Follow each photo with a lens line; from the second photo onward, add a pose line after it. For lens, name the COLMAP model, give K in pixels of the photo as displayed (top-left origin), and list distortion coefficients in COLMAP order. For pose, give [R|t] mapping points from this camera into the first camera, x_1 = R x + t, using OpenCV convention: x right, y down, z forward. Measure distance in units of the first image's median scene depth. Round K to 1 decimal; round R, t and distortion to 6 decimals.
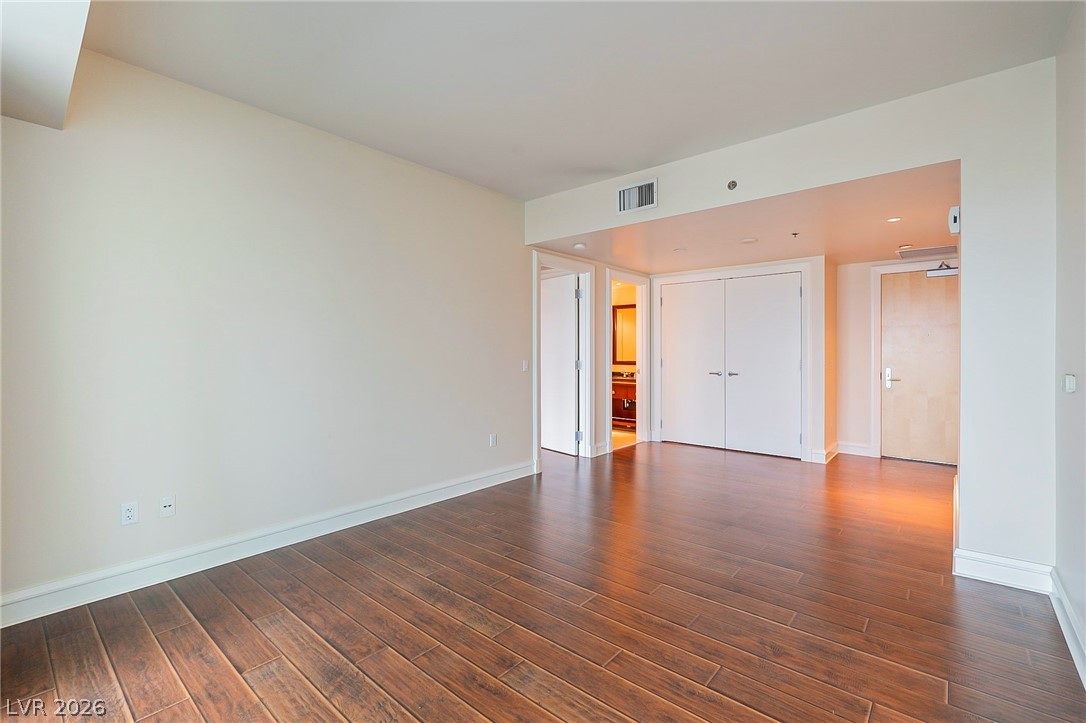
lens RADIAL K [[486.5, 0, 542.2], [0, 486.5, 358.0], [0, 0, 1]] dist [-0.002078, 0.000145]
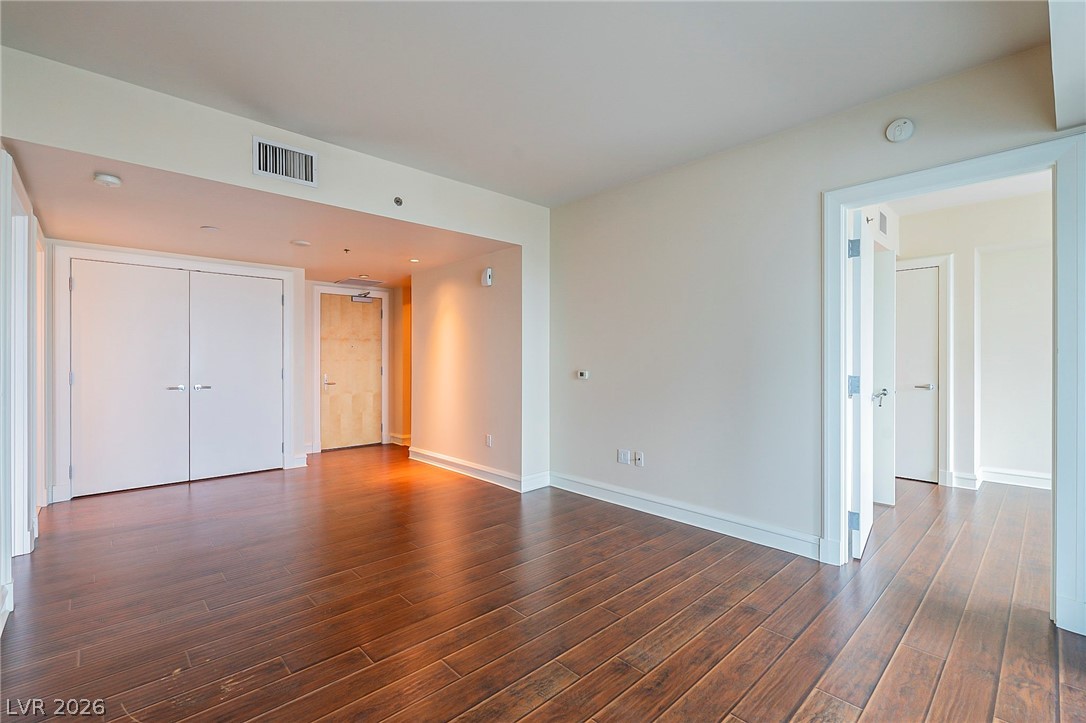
lens RADIAL K [[476.0, 0, 538.2], [0, 476.0, 361.4], [0, 0, 1]] dist [-0.002913, -0.000111]
pose [[0.110734, -0.004698, 0.993839, -0.989558], [0.015000, 0.999883, 0.003055, -0.013497], [-0.993737, 0.014569, 0.110791, 0.973892]]
